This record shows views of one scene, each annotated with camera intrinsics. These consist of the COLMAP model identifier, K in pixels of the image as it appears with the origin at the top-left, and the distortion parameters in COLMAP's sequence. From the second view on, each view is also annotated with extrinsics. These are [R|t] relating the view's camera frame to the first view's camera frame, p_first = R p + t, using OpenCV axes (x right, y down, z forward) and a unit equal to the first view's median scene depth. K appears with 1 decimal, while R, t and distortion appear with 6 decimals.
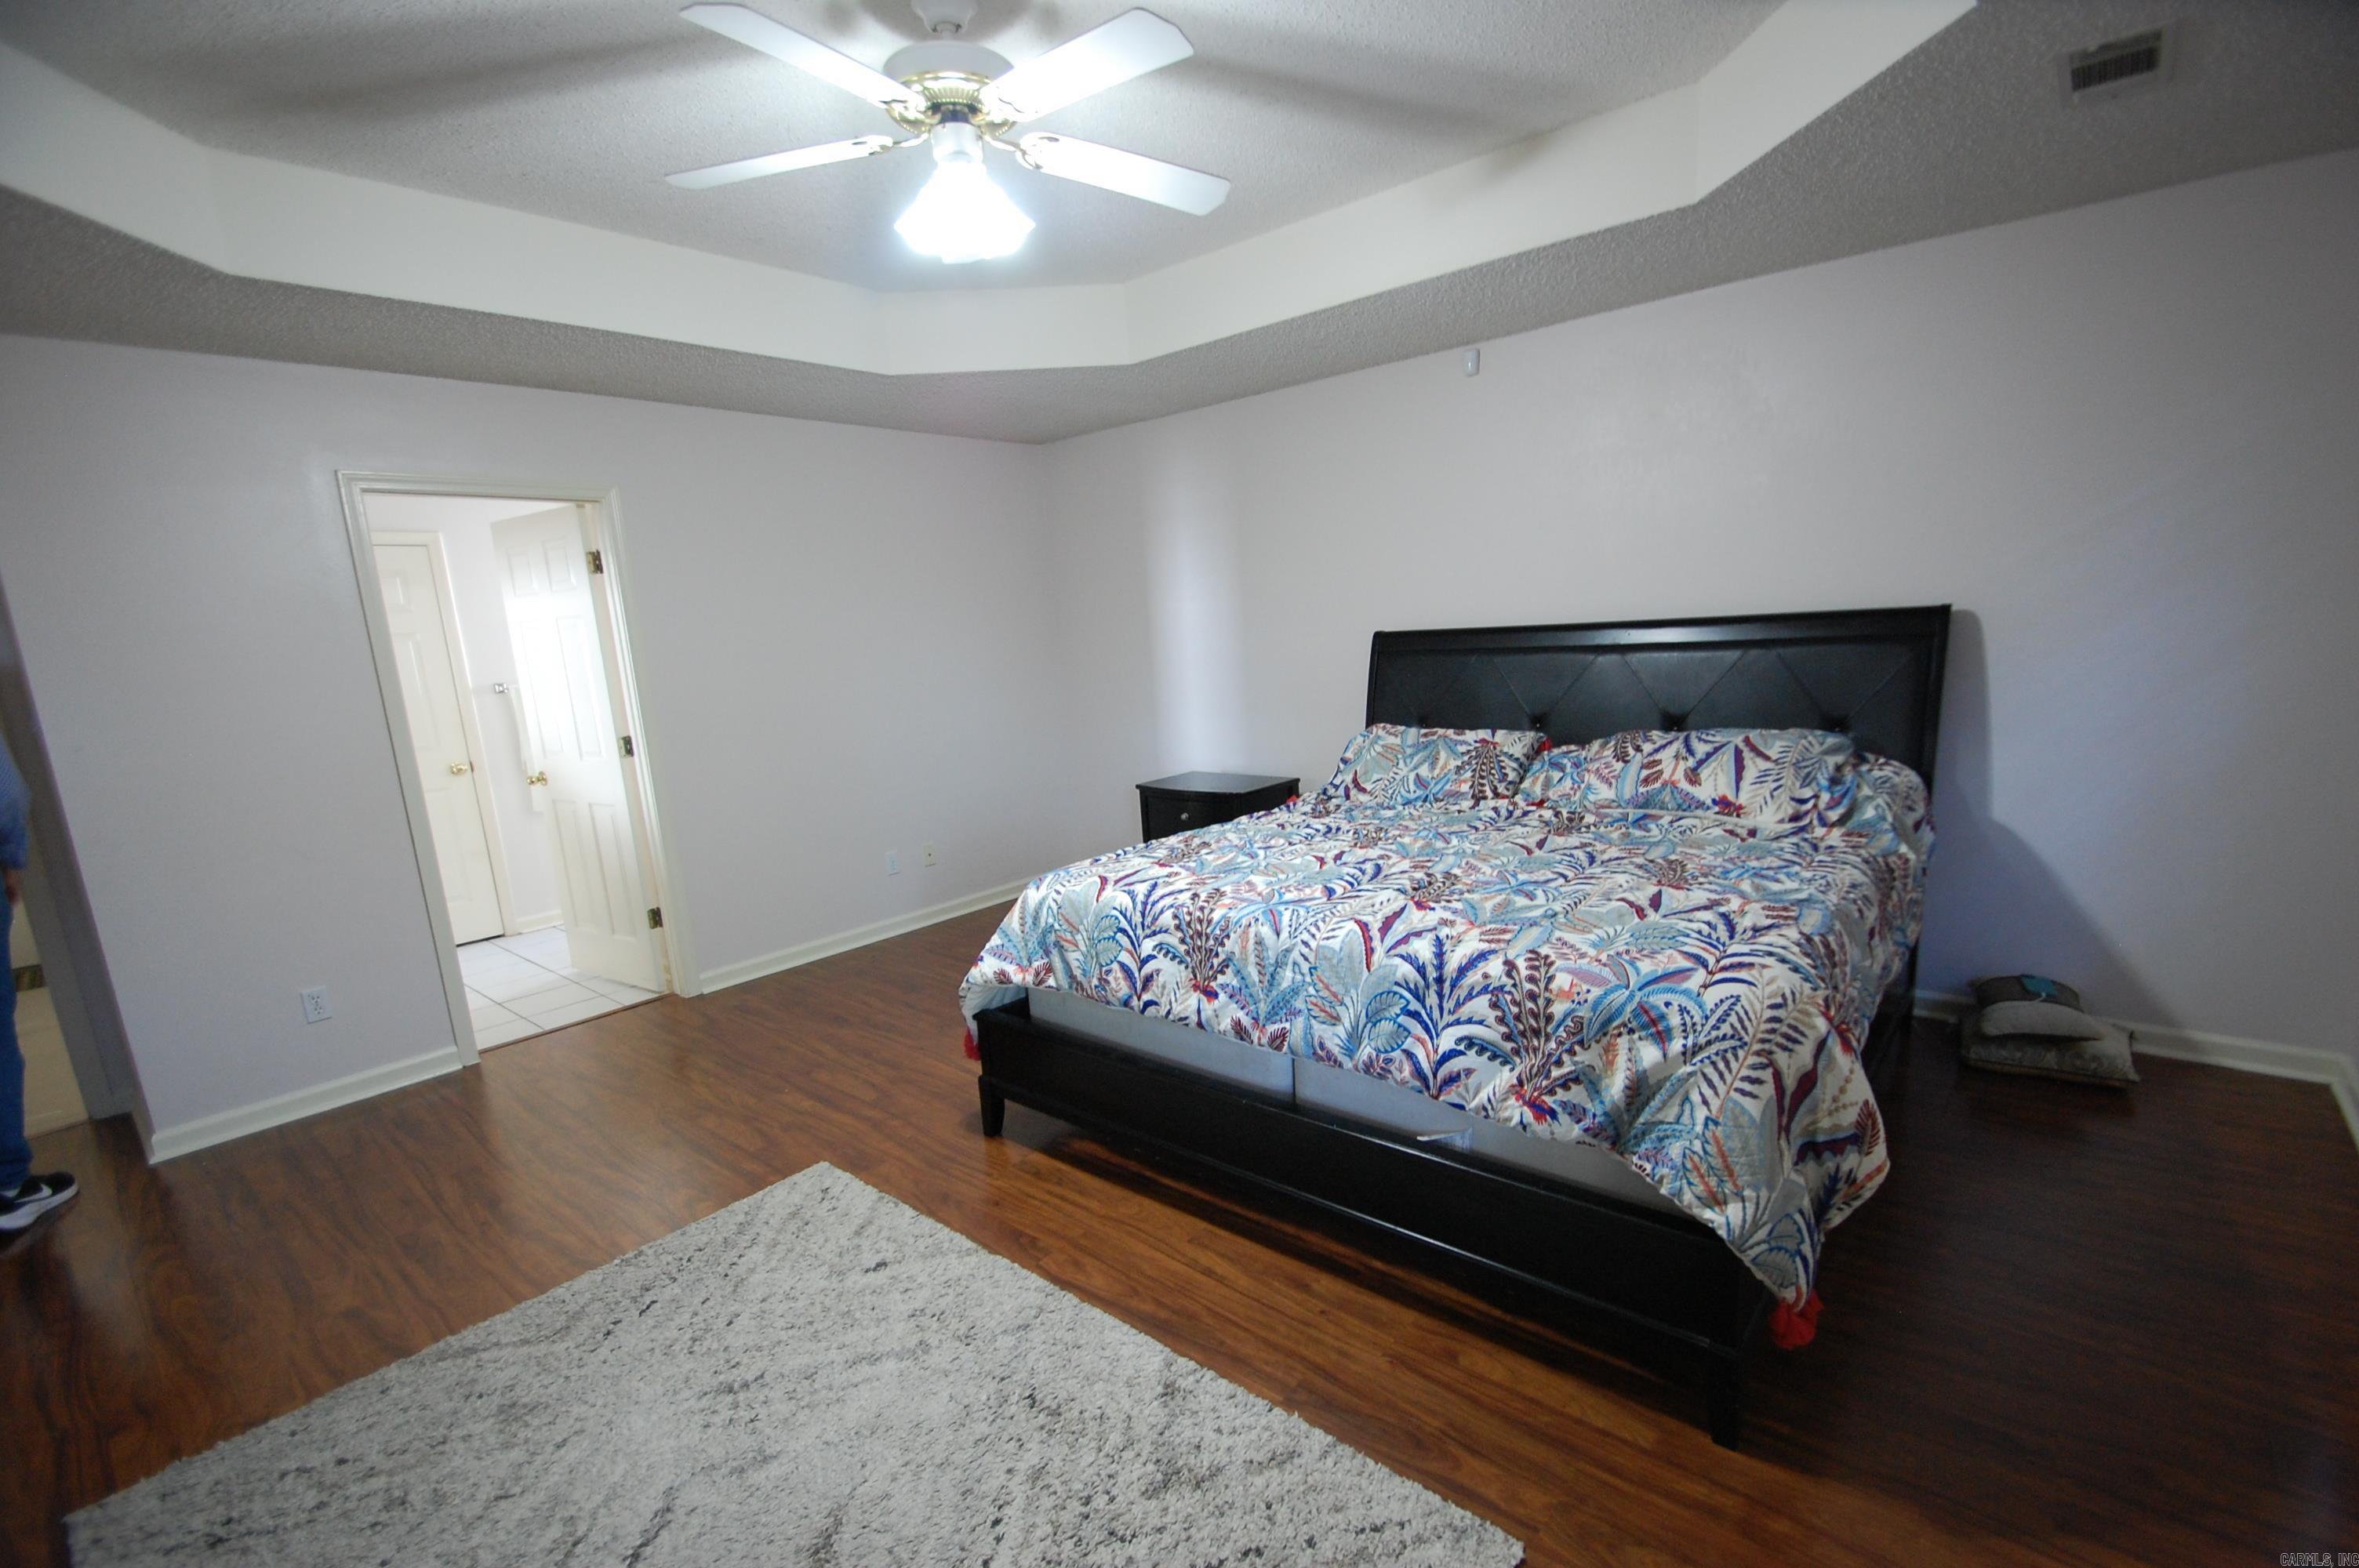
lens RADIAL K [[1033.7, 0, 1198.1], [0, 1033.7, 837.1], [0, 0, 1]] dist [0.018366, -0.020095]
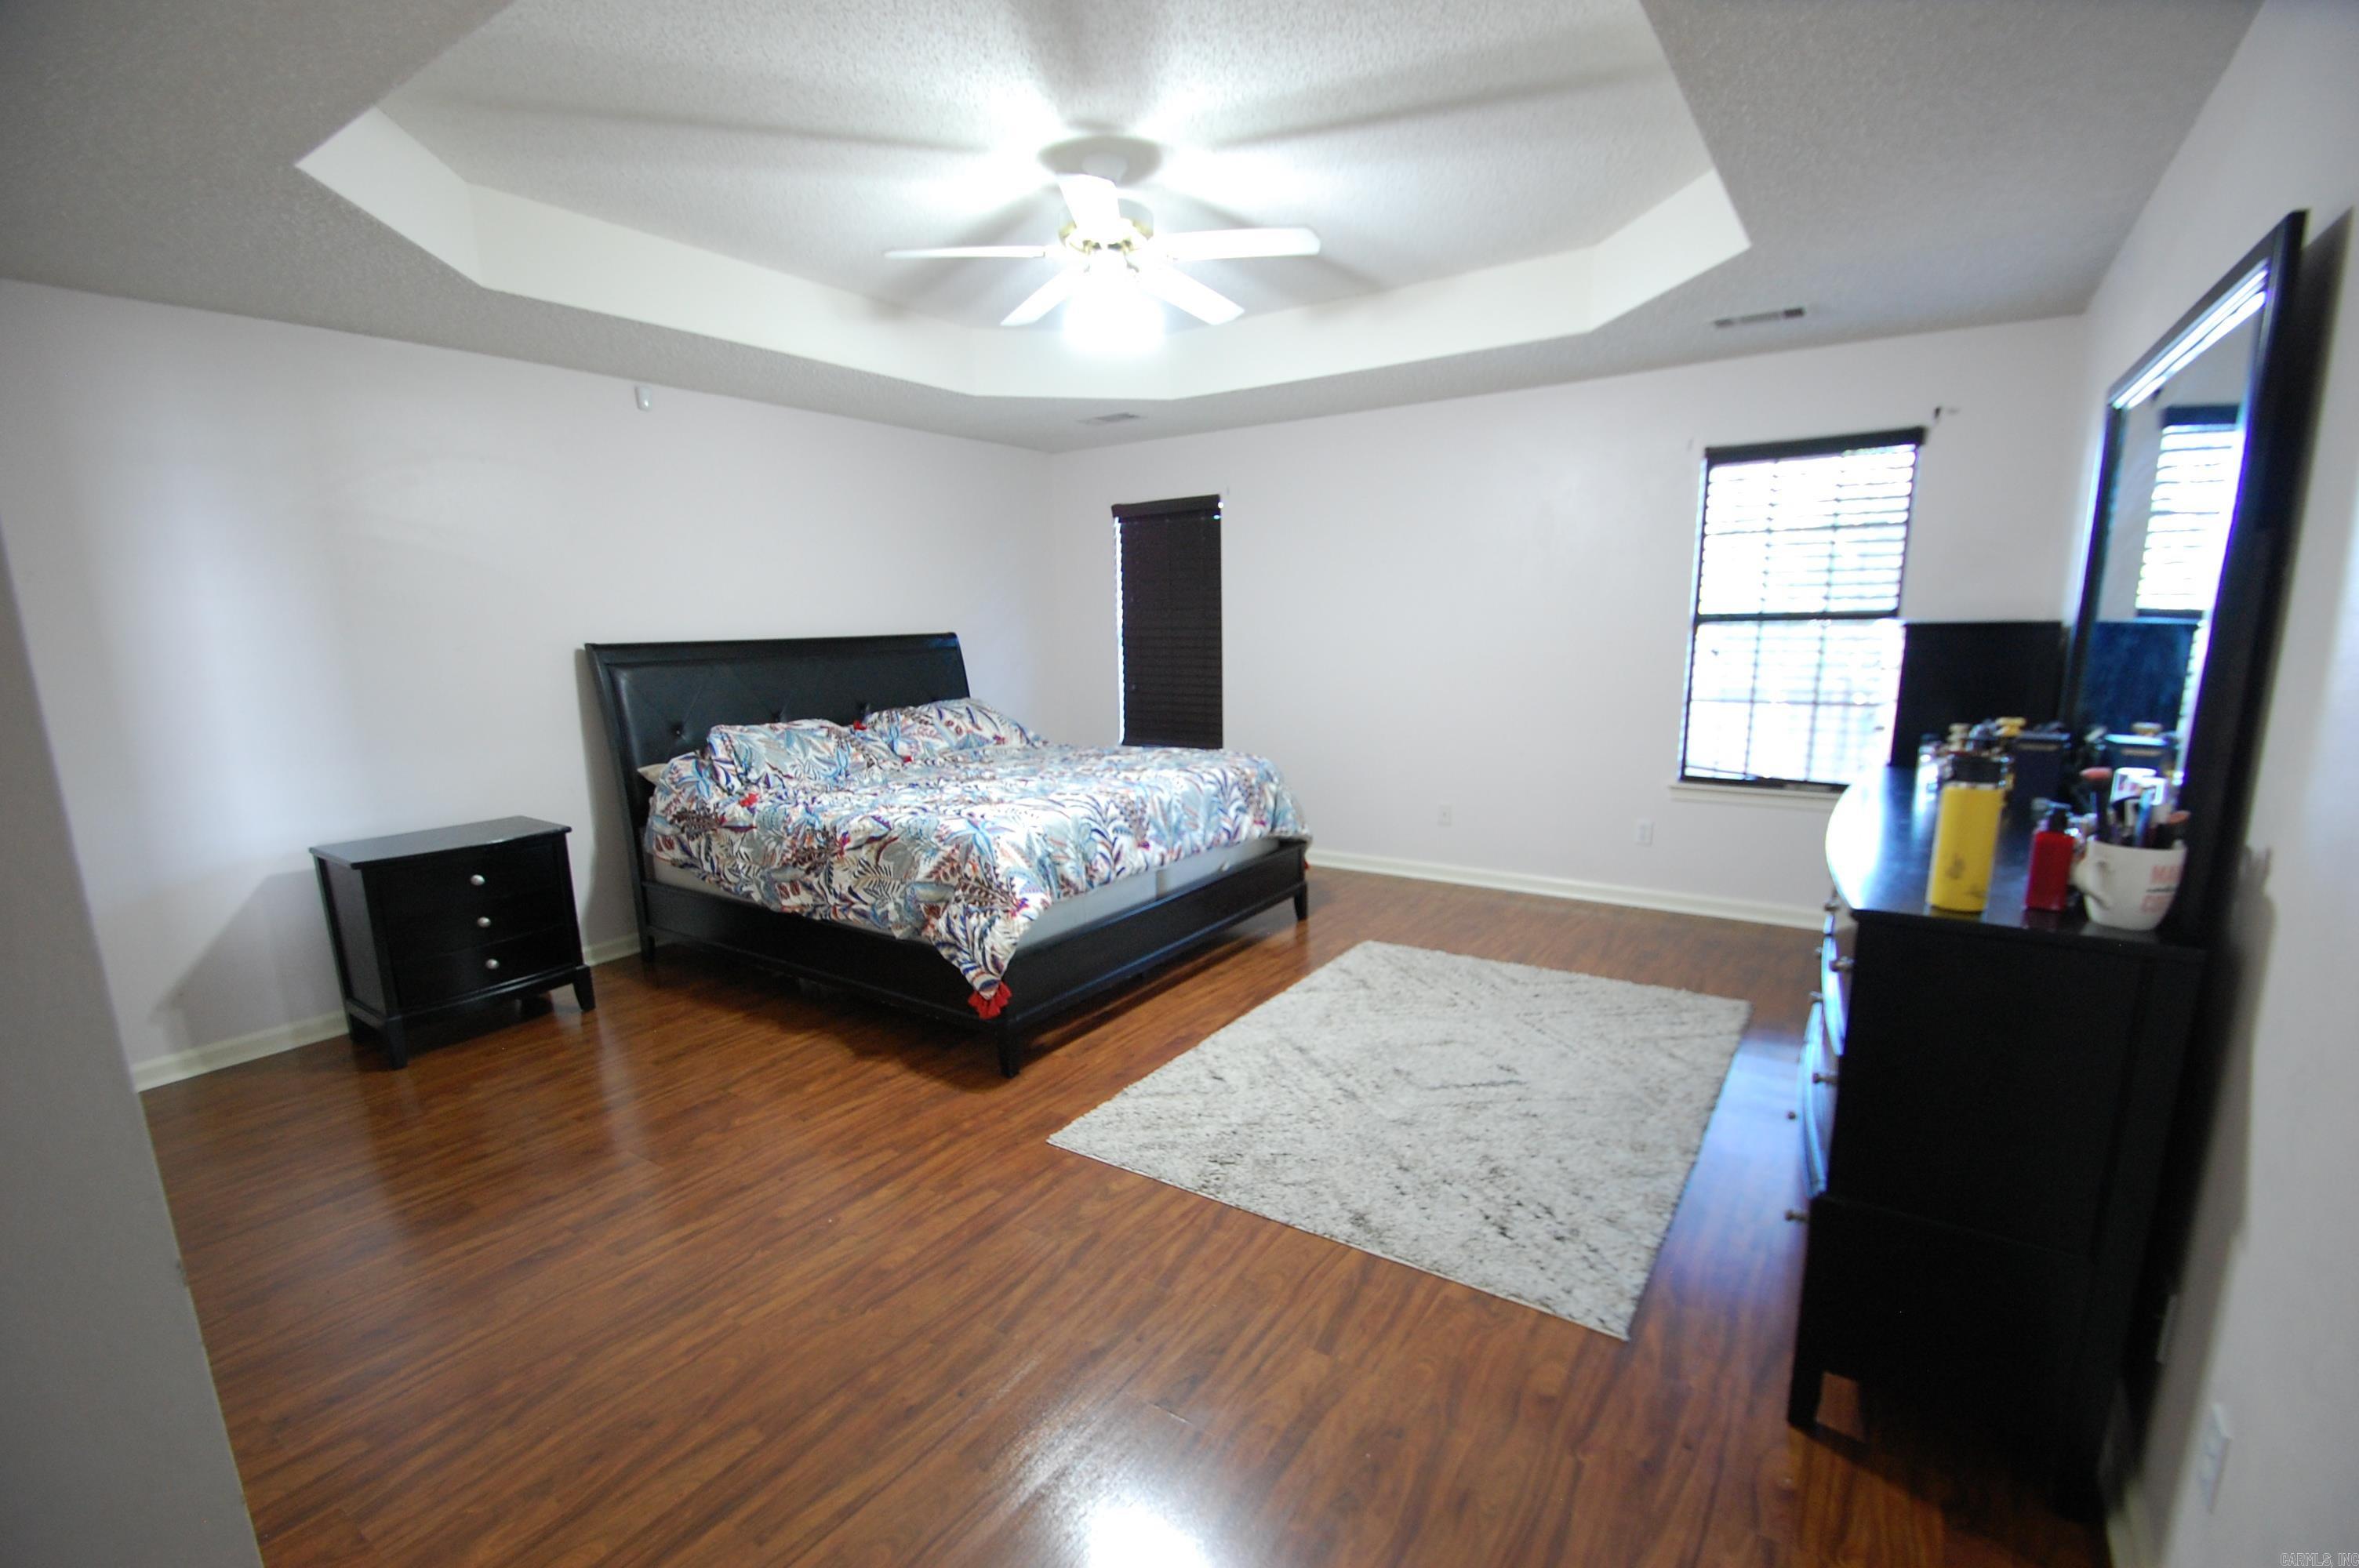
lens RADIAL K [[1033.7, 0, 1198.1], [0, 1033.7, 837.1], [0, 0, 1]] dist [0.018366, -0.020095]
pose [[-0.101292, -0.149986, 0.983486, -1.544171], [0.231239, 0.957946, 0.169908, -0.110262], [-0.967610, 0.244631, -0.062350, 1.018625]]
